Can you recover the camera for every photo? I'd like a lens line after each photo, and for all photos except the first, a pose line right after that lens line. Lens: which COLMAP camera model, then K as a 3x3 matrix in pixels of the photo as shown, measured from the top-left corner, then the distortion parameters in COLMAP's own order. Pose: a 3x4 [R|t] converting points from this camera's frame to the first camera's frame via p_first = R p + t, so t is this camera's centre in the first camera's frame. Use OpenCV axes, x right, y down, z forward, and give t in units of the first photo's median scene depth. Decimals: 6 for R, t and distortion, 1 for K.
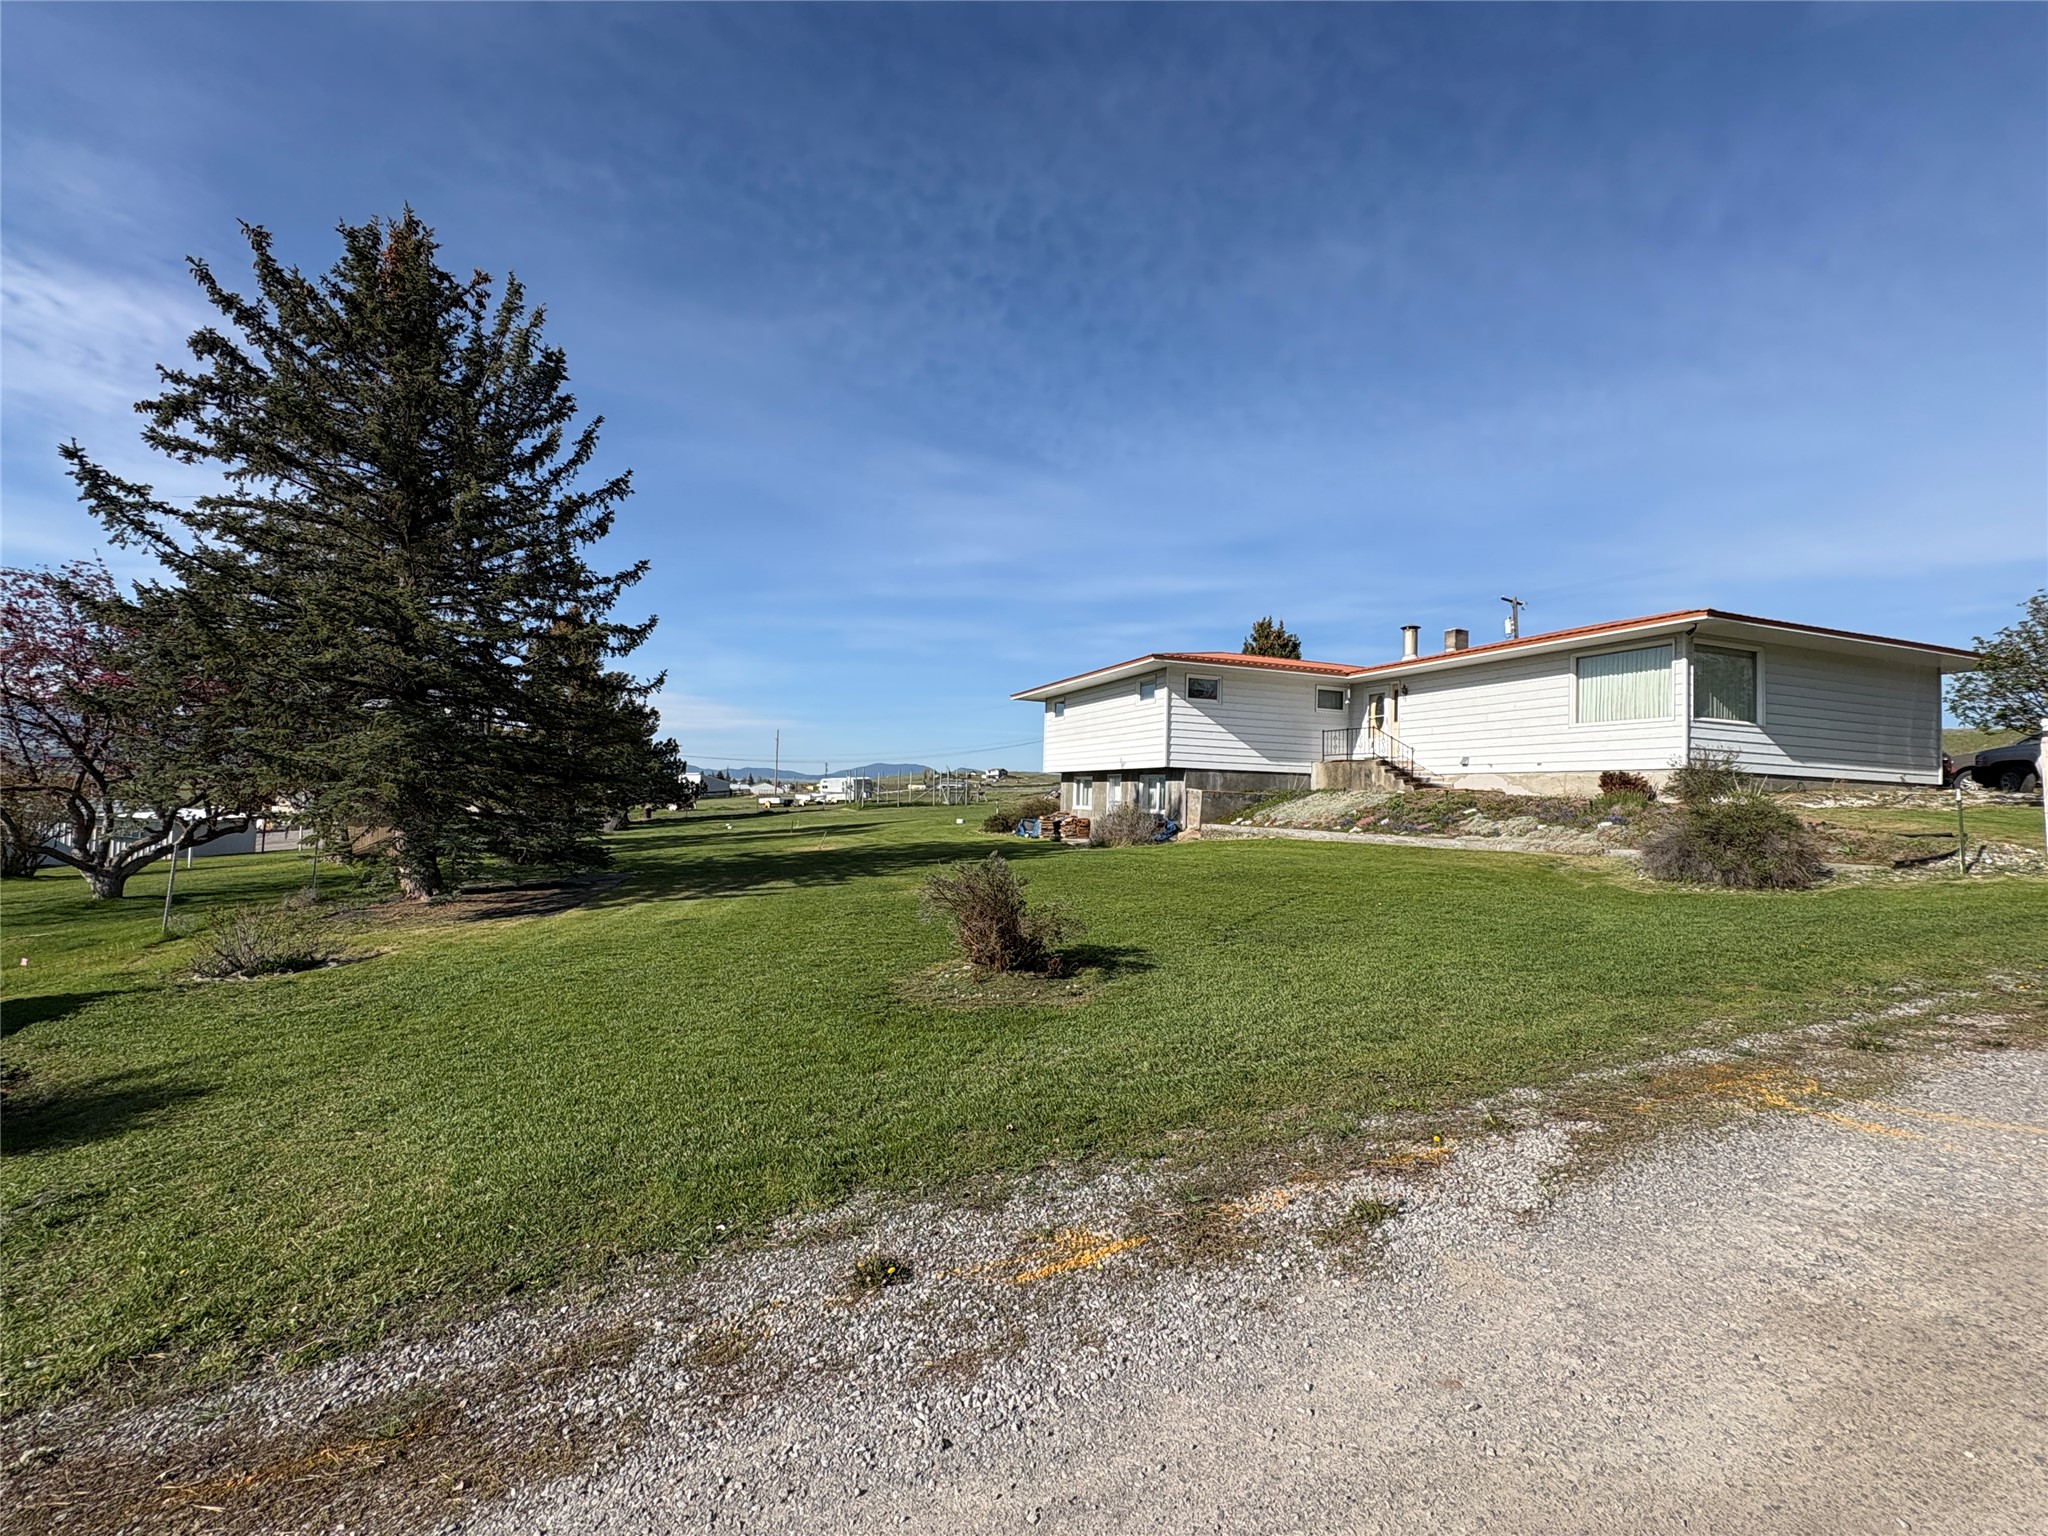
lens RADIAL K [[880.9, 0, 1032.1], [0, 880.9, 775.6], [0, 0, 1]] dist [0.004132, 0.001560]
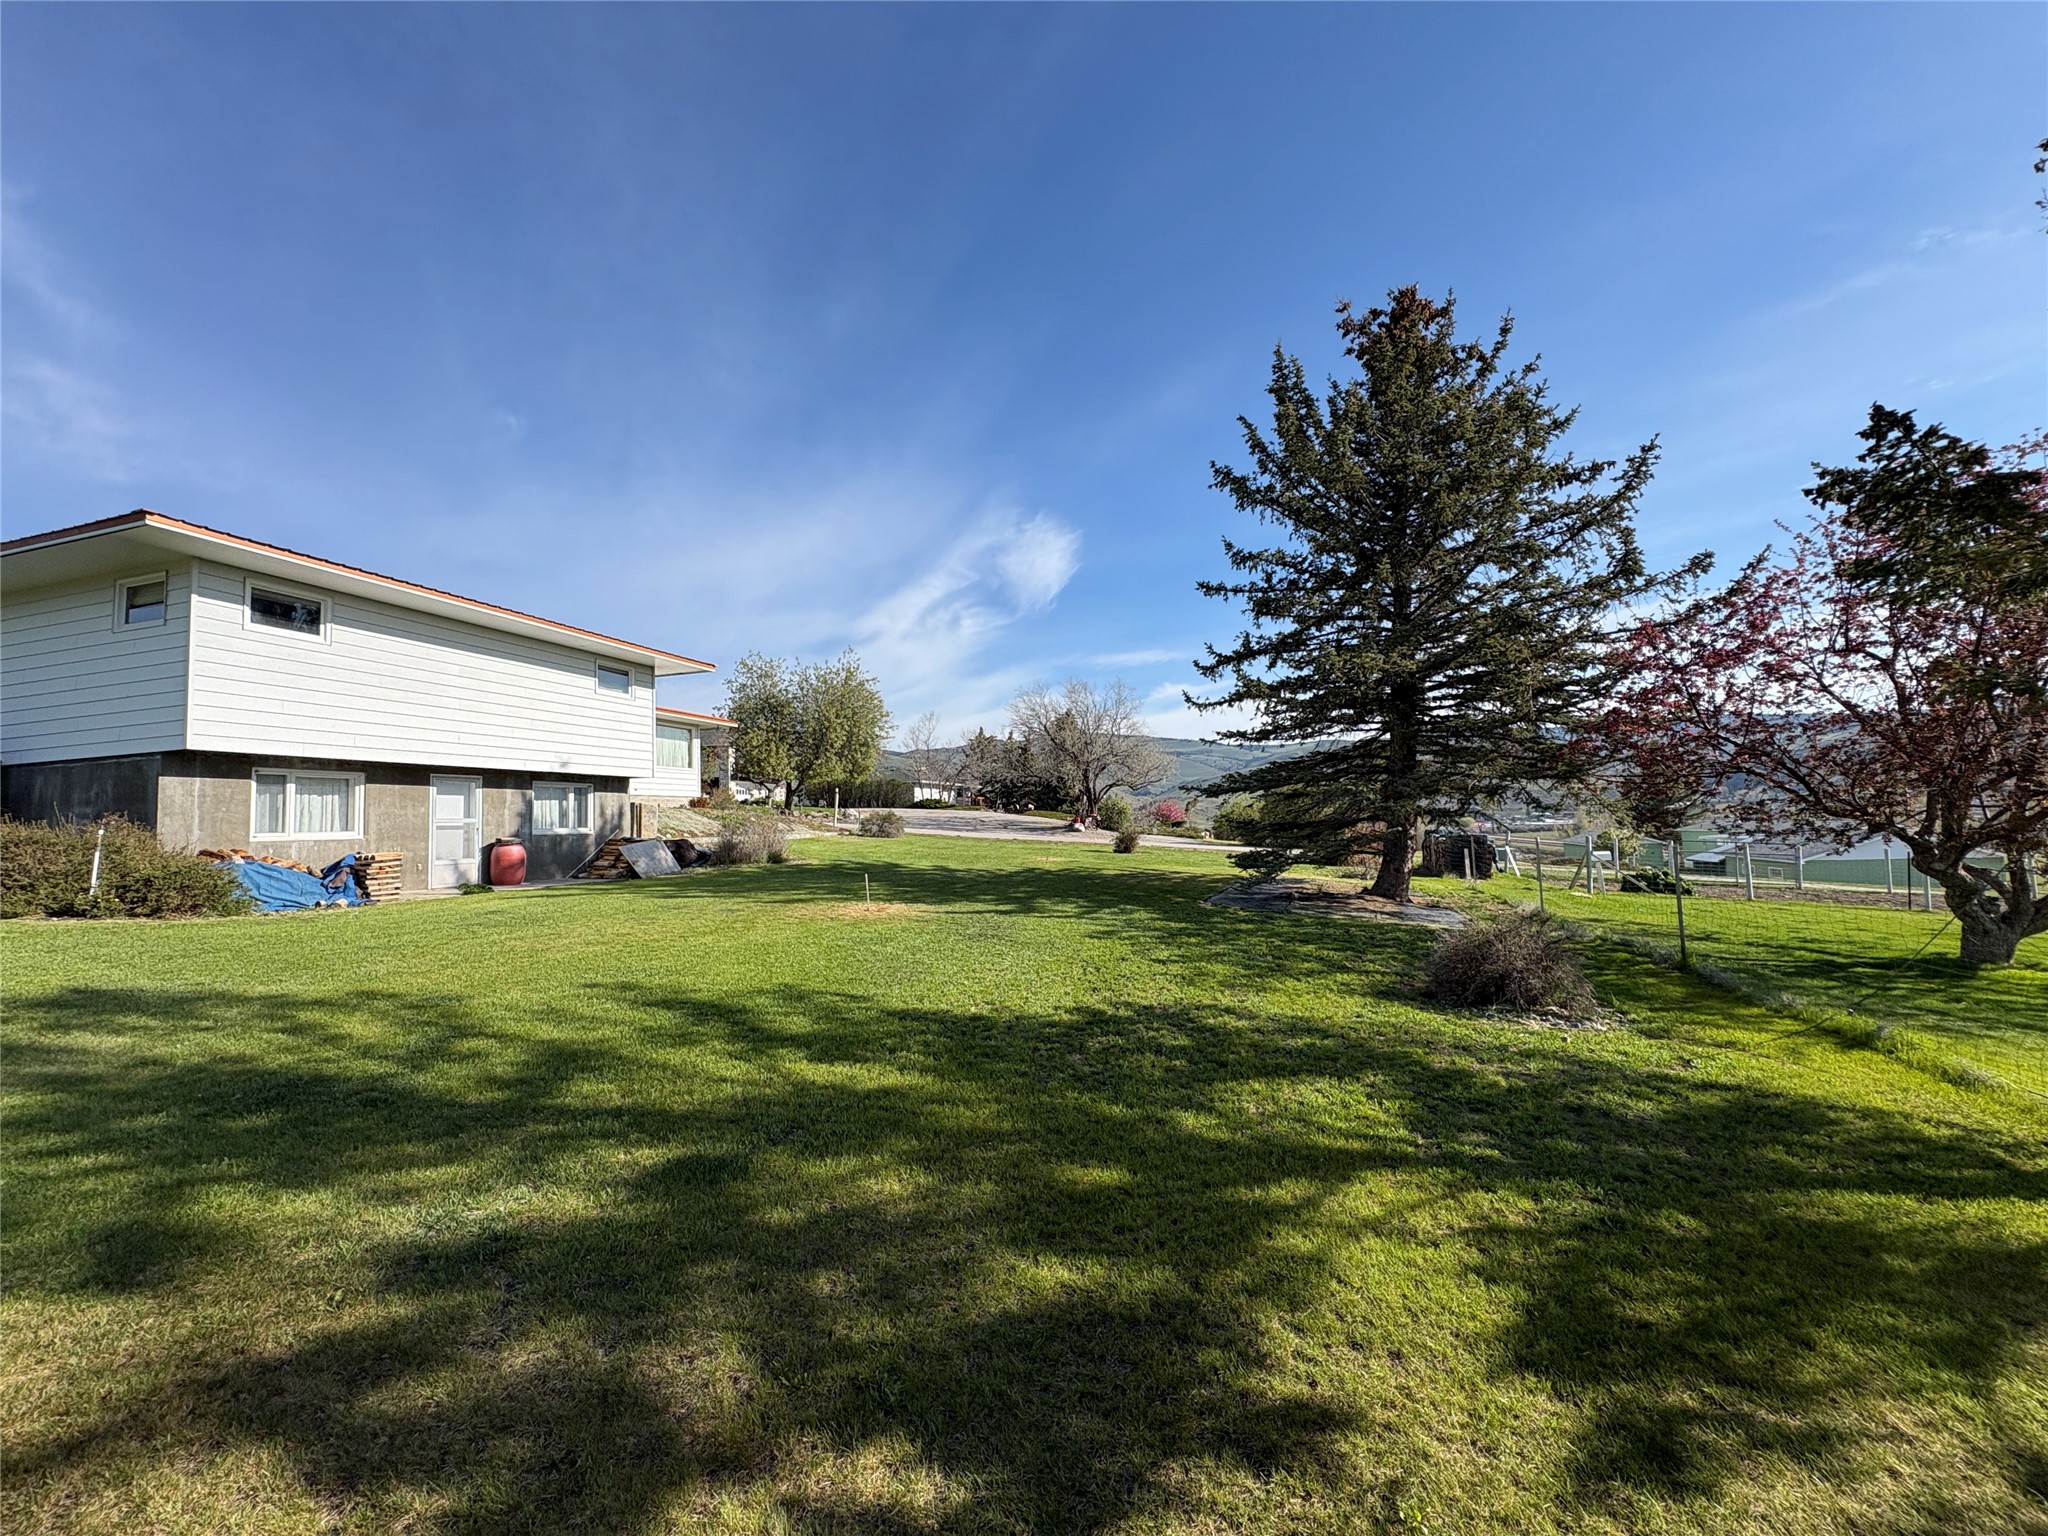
lens RADIAL K [[817.5, 0, 1017.0], [0, 817.5, 762.3], [0, 0, 1]] dist [0.006148, -0.000444]
pose [[-0.788727, 0.041851, 0.613318, -0.881343], [-0.005824, 0.997127, -0.075530, 0.047923], [-0.614716, -0.063144, -0.786217, 1.916153]]
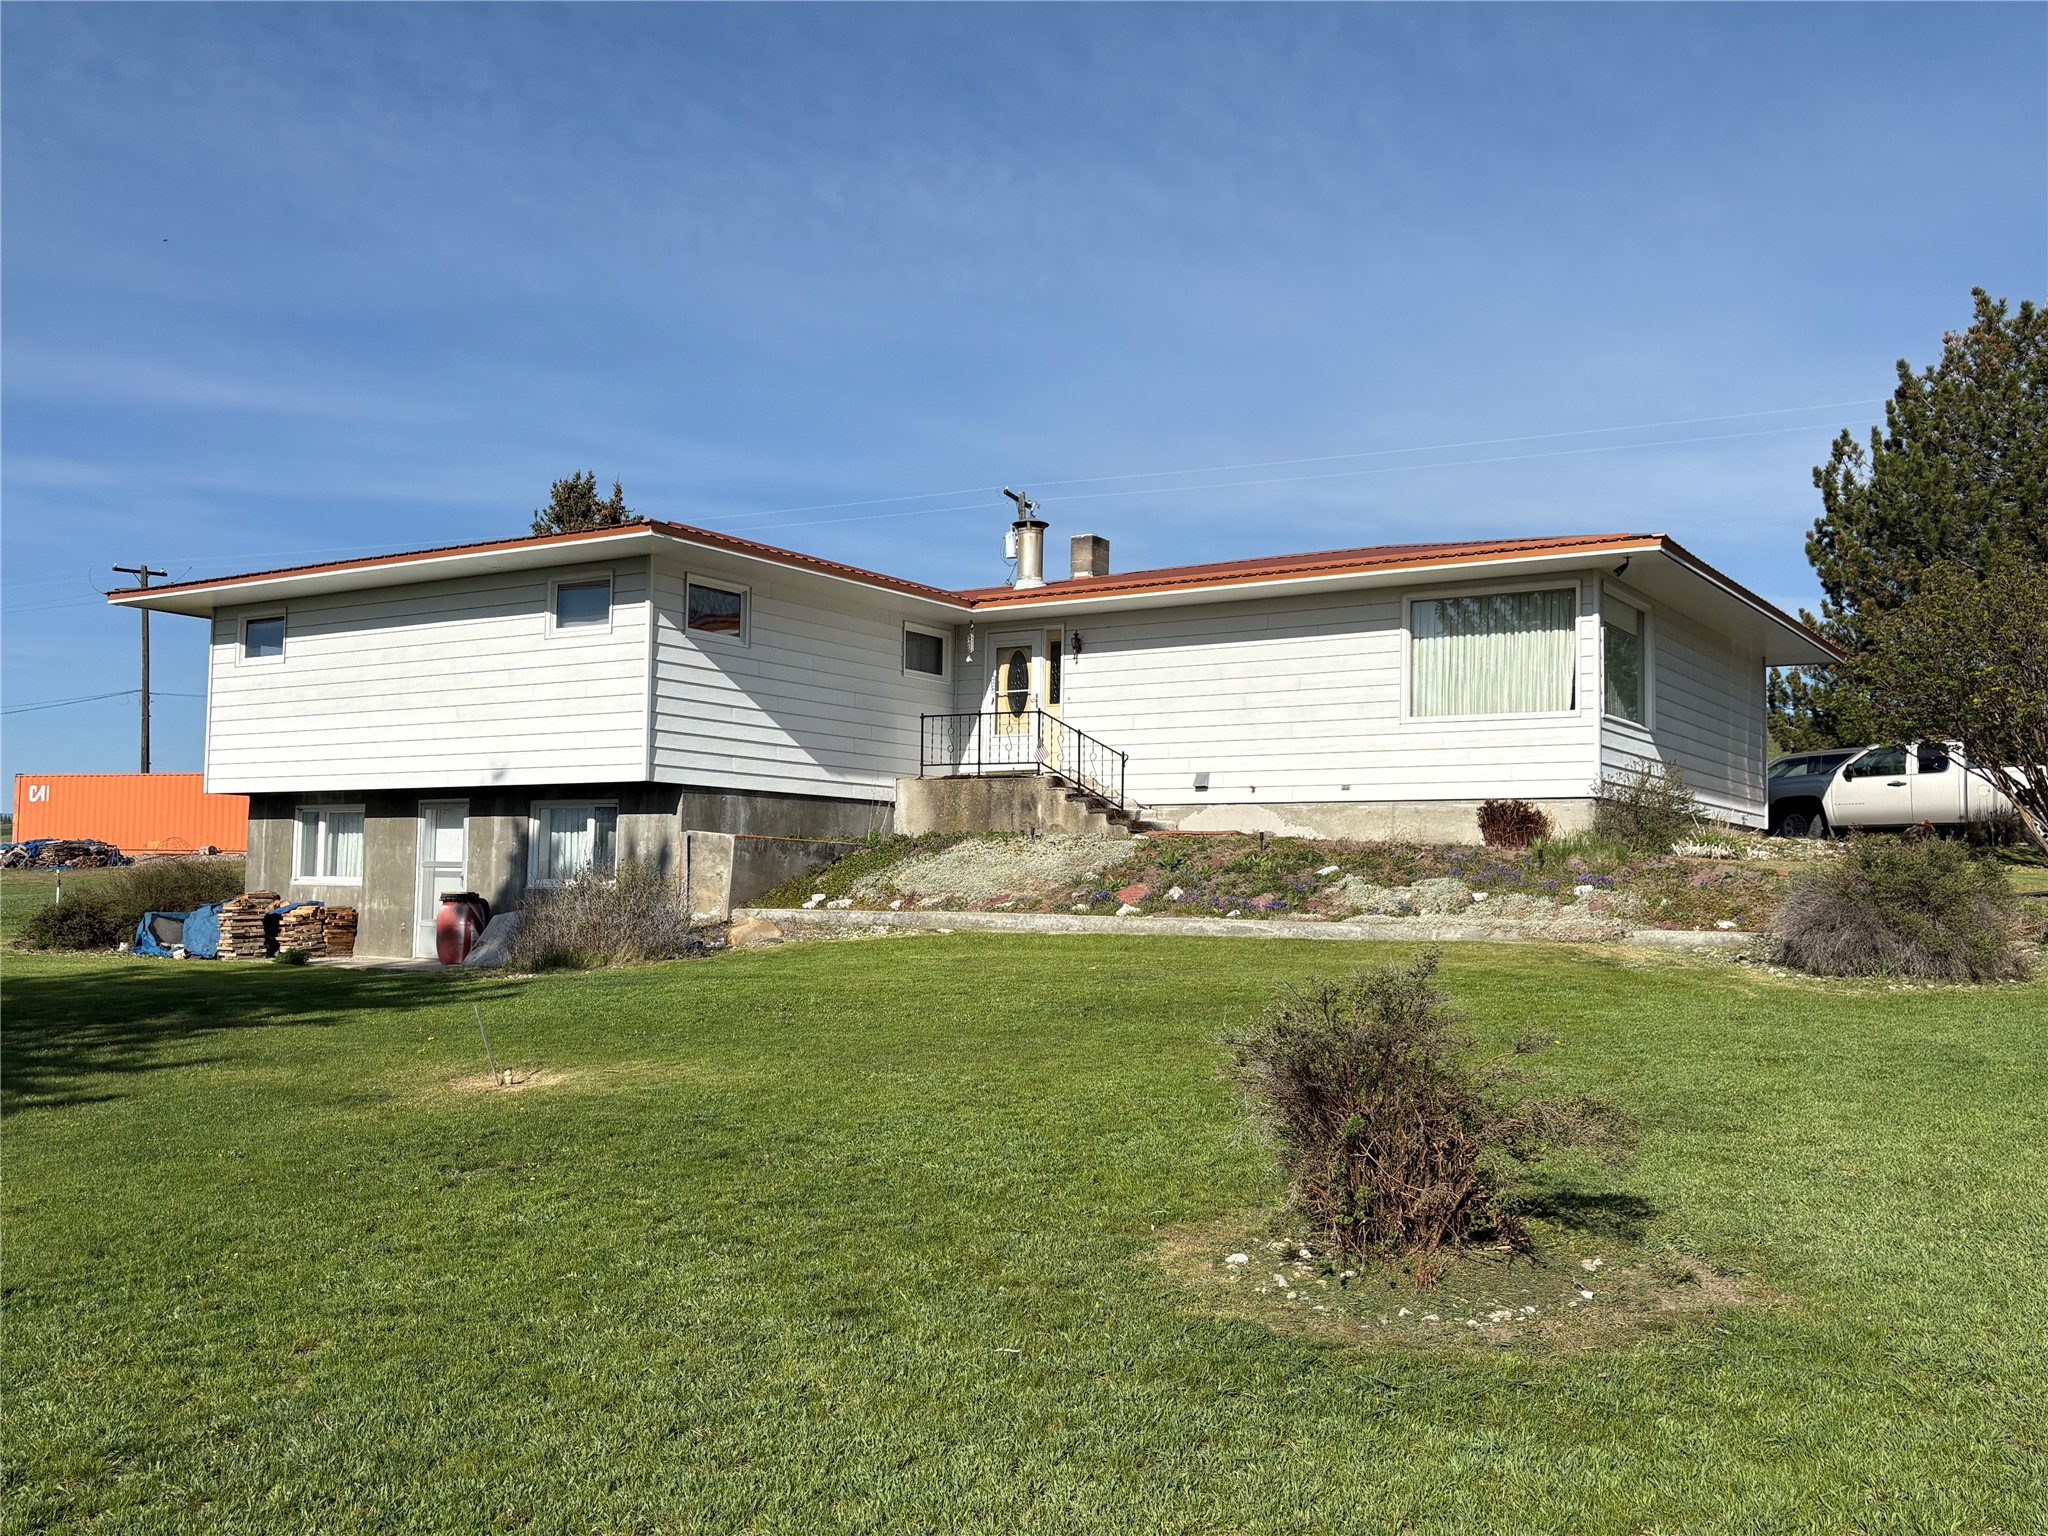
lens RADIAL K [[1812.8, 0, 1013.2], [0, 1812.8, 750.2], [0, 0, 1]] dist [0.032009, 0.017961]
pose [[0.819713, 0.030377, 0.571969, -0.288819], [-0.007934, 0.999099, -0.041692, 0.014714], [-0.572720, 0.029638, 0.819215, 0.208356]]
